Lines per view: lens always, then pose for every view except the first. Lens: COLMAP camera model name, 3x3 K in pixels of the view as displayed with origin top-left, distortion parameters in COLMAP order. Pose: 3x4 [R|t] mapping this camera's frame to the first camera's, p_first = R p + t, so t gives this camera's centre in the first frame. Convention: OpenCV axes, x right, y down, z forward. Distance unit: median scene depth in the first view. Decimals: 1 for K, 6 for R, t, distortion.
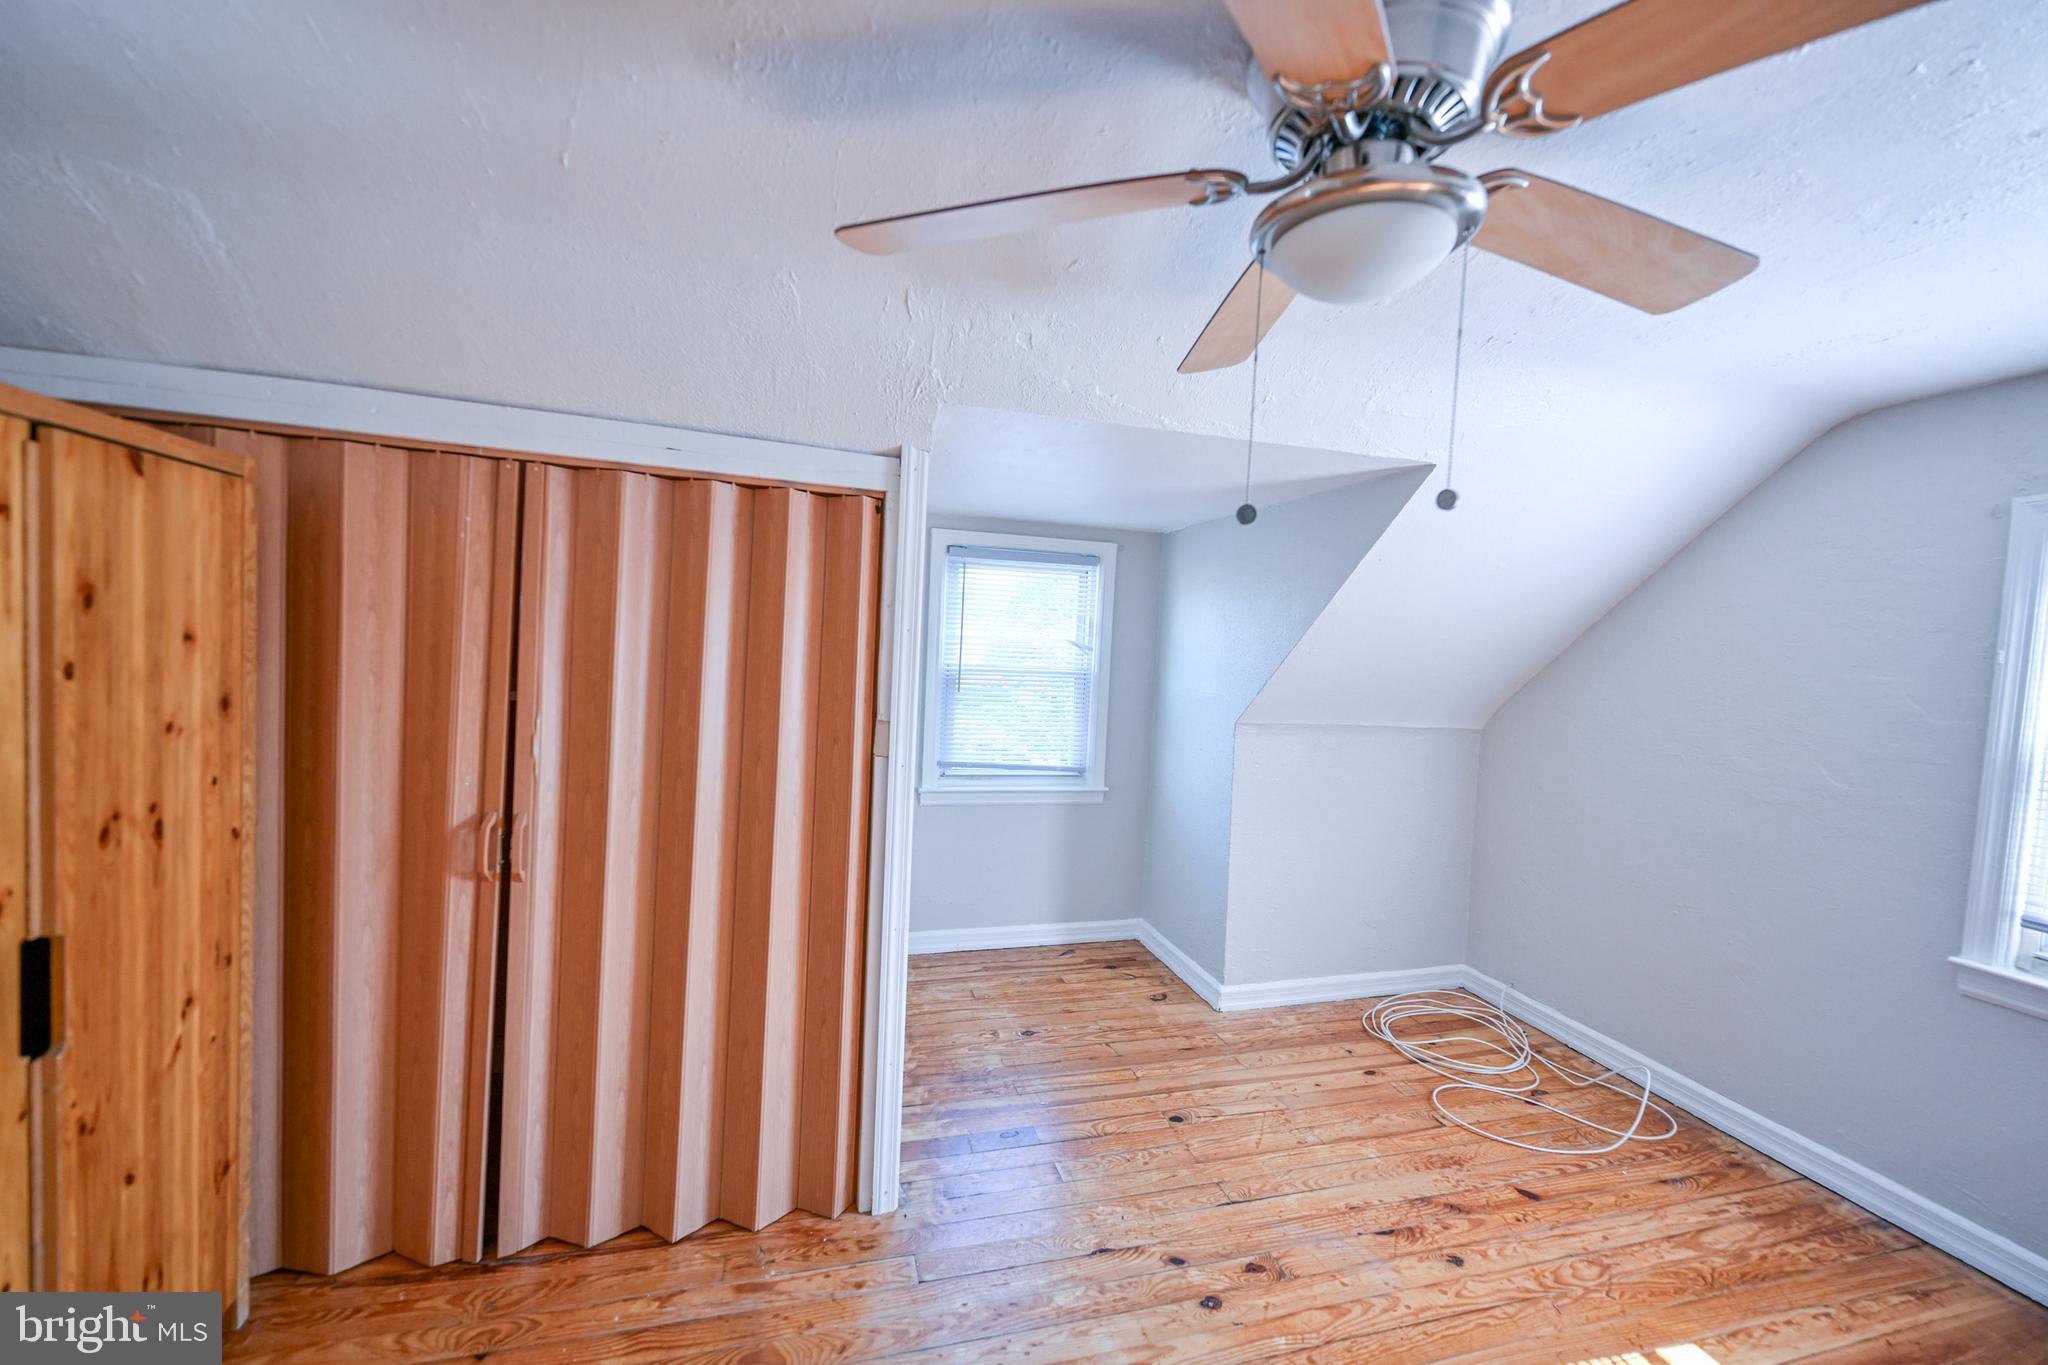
lens RADIAL K [[812.9, 0, 1027.3], [0, 812.9, 683.5], [0, 0, 1]] dist [-0.000413, -0.000234]
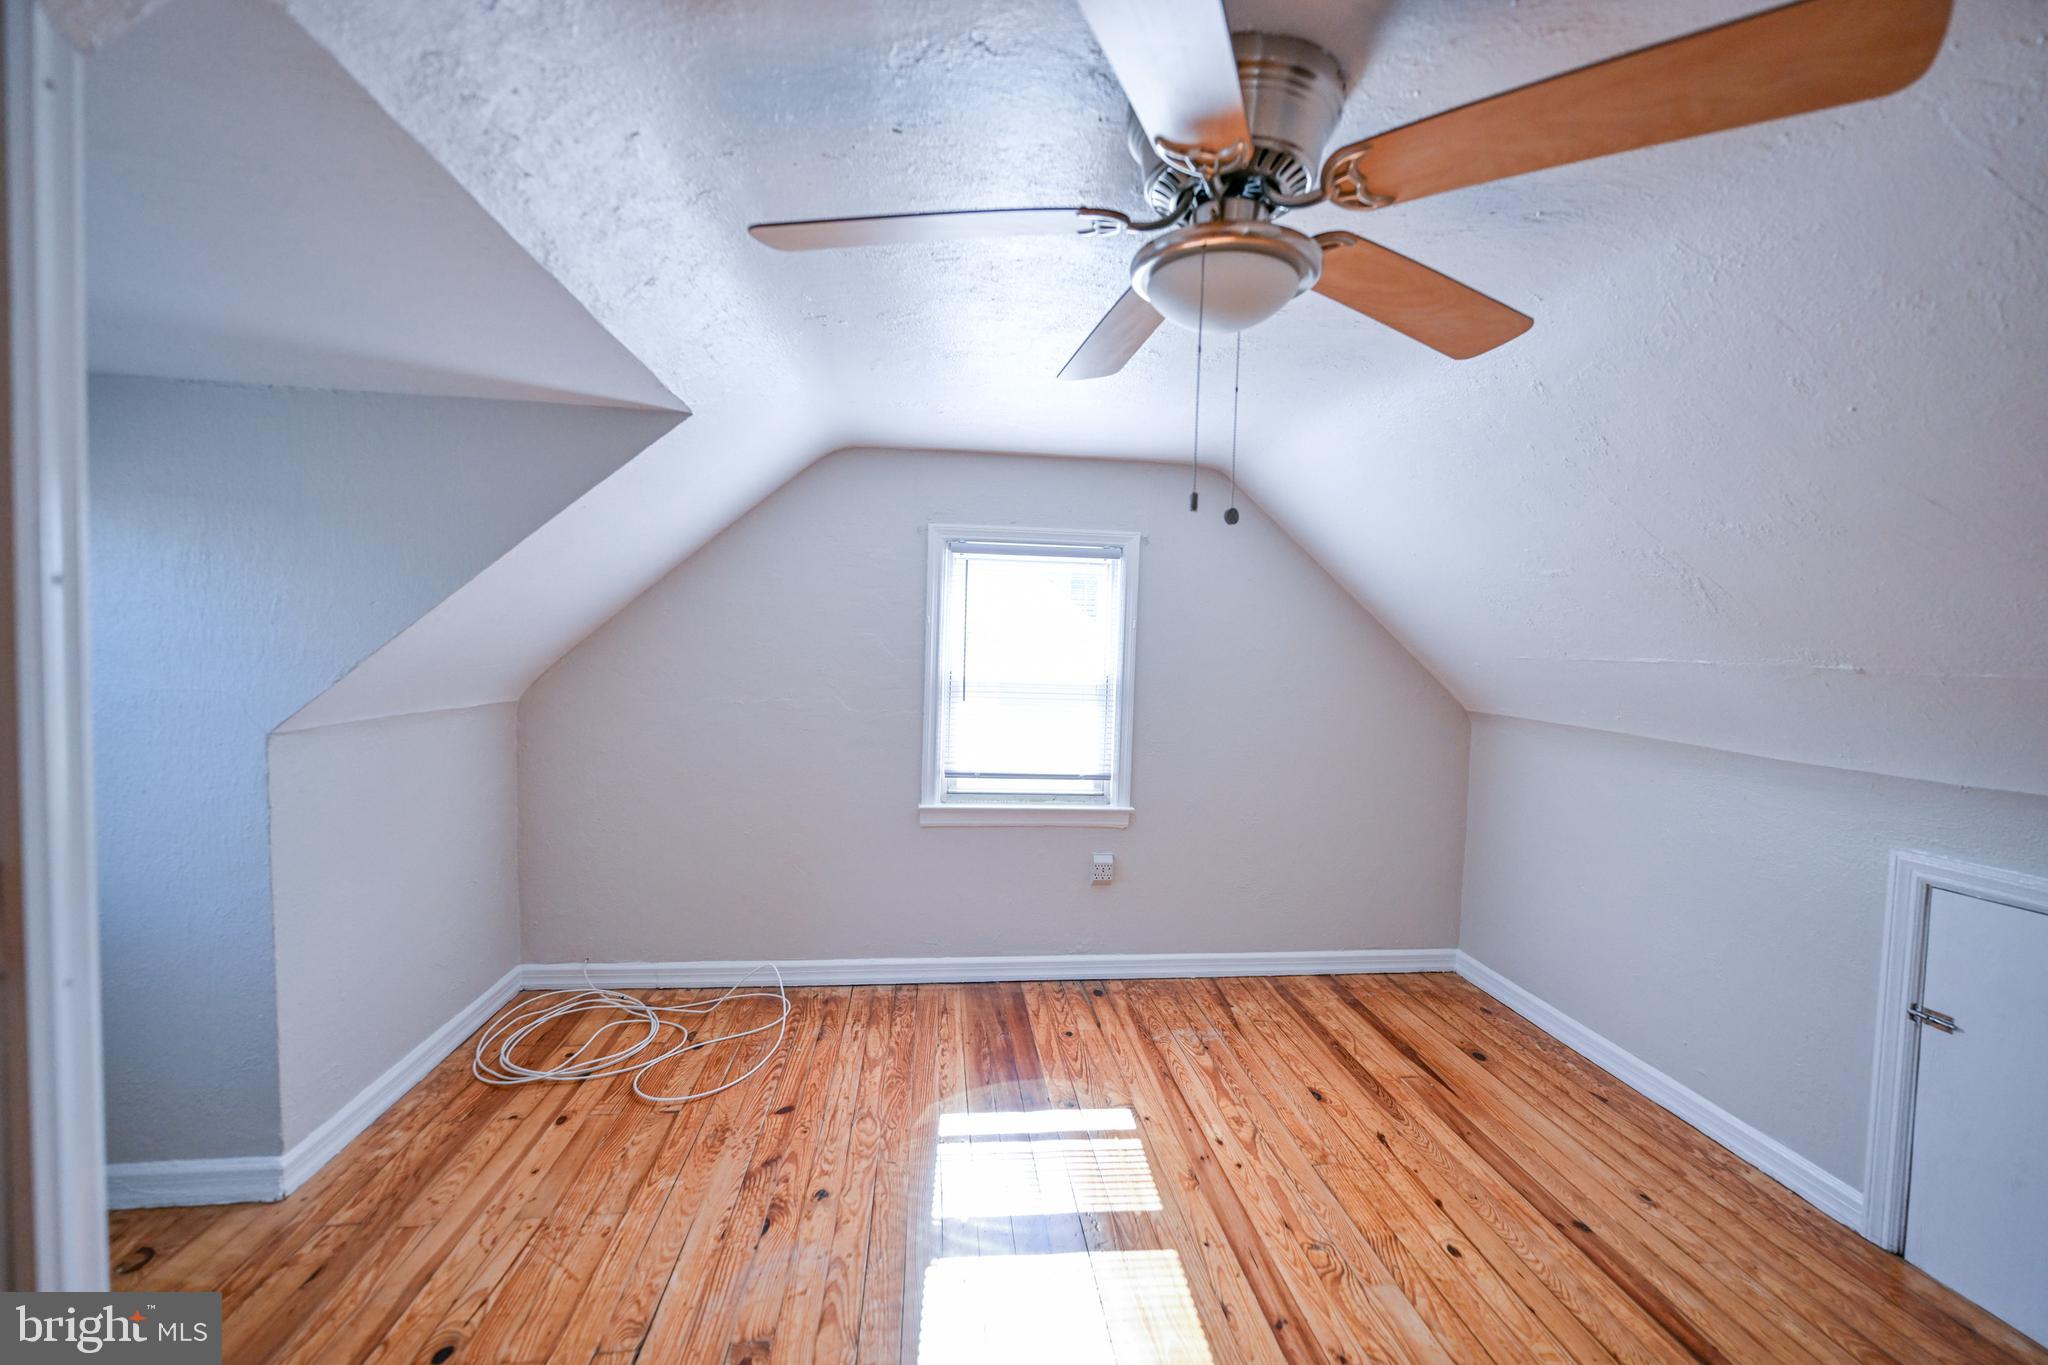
lens RADIAL K [[812.9, 0, 1027.3], [0, 812.9, 683.5], [0, 0, 1]] dist [-0.000413, -0.000234]
pose [[0.147335, -0.088336, 0.985134, -0.348977], [0.029367, 0.995955, 0.084914, -0.032330], [-0.988651, 0.016419, 0.149333, 0.464871]]
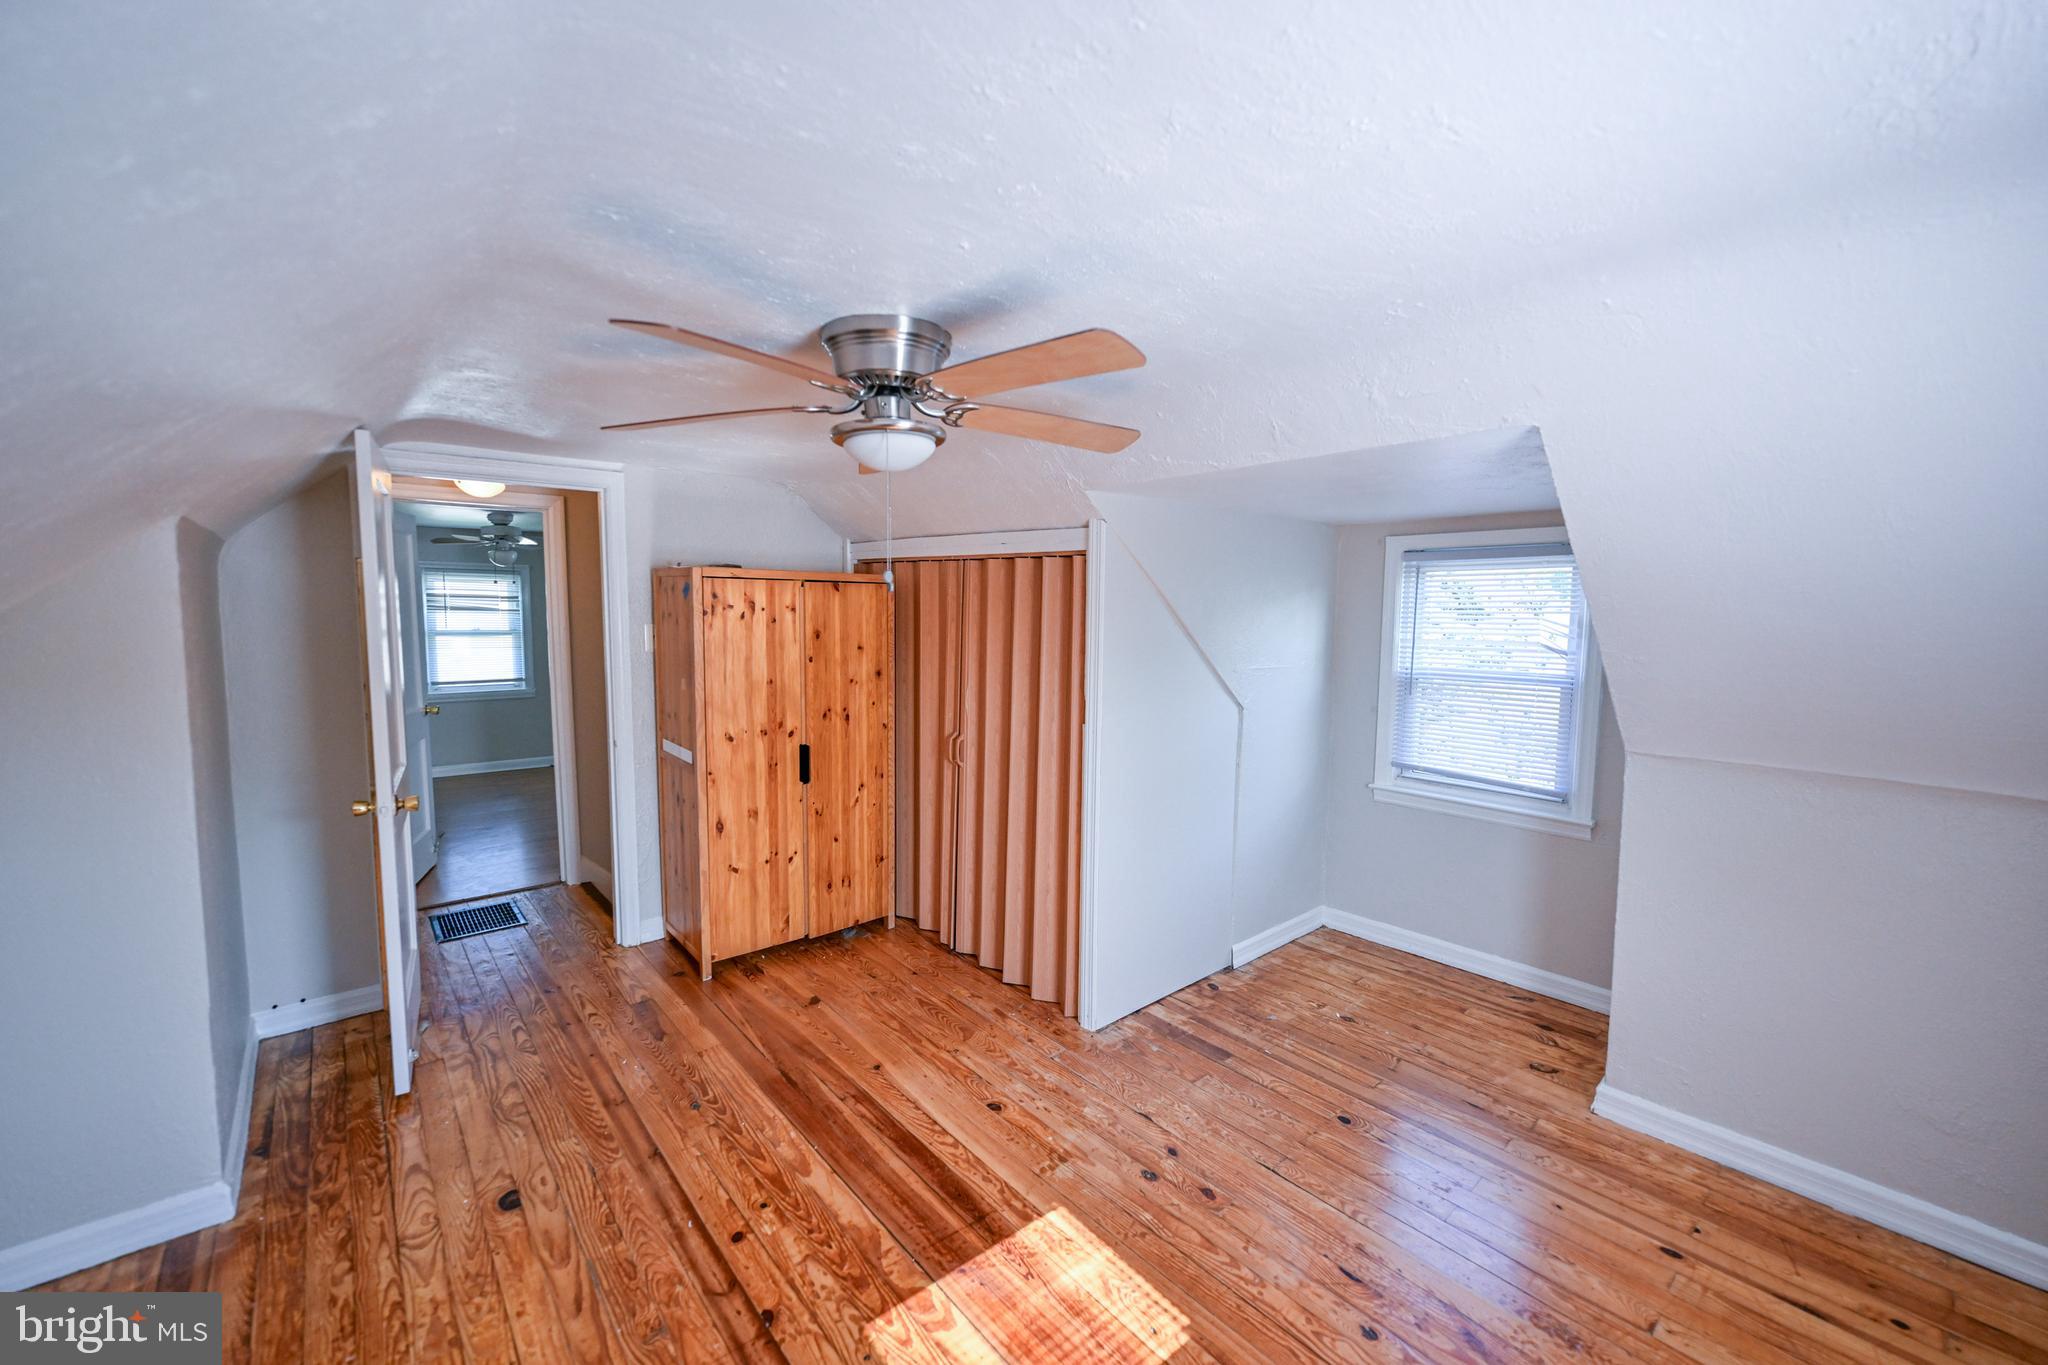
lens RADIAL K [[810.1, 0, 1020.4], [0, 810.1, 684.8], [0, 0, 1]] dist [-0.000652, -0.000616]
pose [[0.424257, 0.040534, -0.904634, 0.947982], [-0.038621, 0.998899, 0.026646, -0.015724], [0.904718, 0.023633, 0.425355, 0.205362]]
